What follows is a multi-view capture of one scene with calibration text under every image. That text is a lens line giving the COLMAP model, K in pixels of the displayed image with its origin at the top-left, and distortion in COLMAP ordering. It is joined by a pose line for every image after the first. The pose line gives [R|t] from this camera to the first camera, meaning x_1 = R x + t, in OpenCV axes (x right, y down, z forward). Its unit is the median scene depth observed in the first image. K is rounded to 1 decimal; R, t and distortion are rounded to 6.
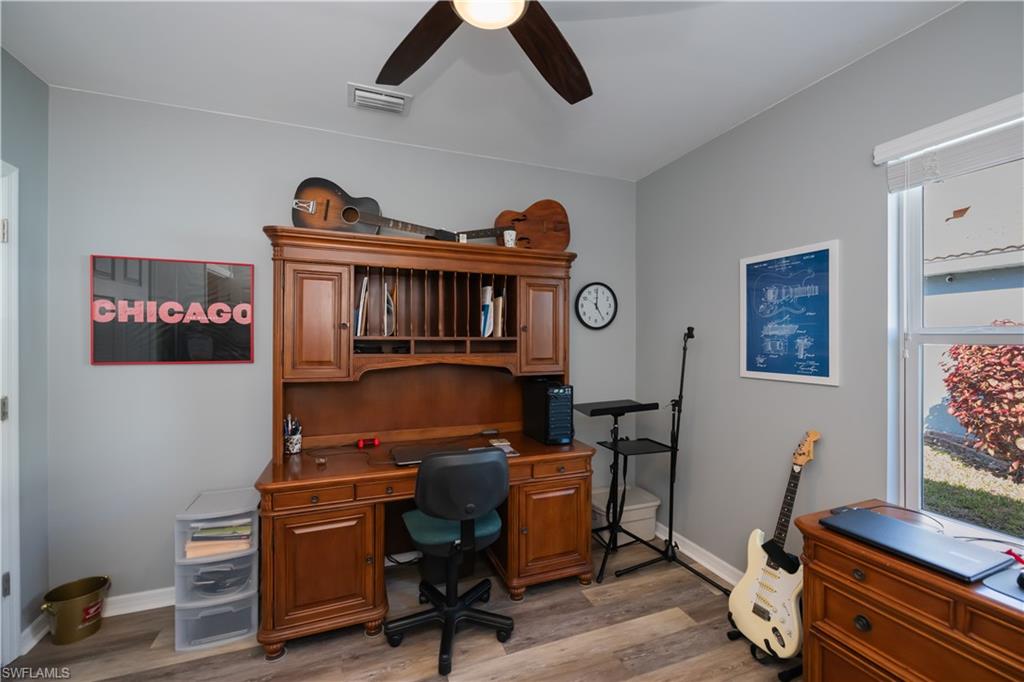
lens RADIAL K [[420.0, 0, 512.0], [0, 420.0, 341.0], [0, 0, 1]] dist [0.000046, -0.000005]
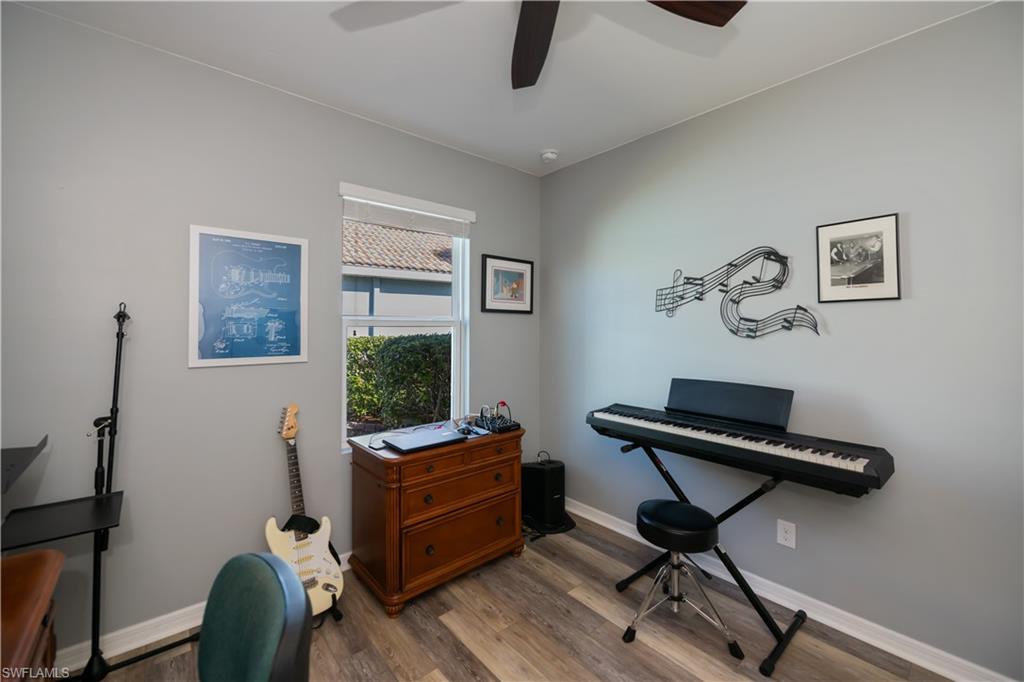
lens RADIAL K [[413.6, 0, 510.9], [0, 413.6, 324.0], [0, 0, 1]] dist [0.000222, 0.000051]
pose [[-0.335836, 0.001219, 0.941920, -0.487715], [-0.002624, 0.999994, -0.002230, 0.000239], [-0.941917, -0.003221, -0.335831, 0.778095]]
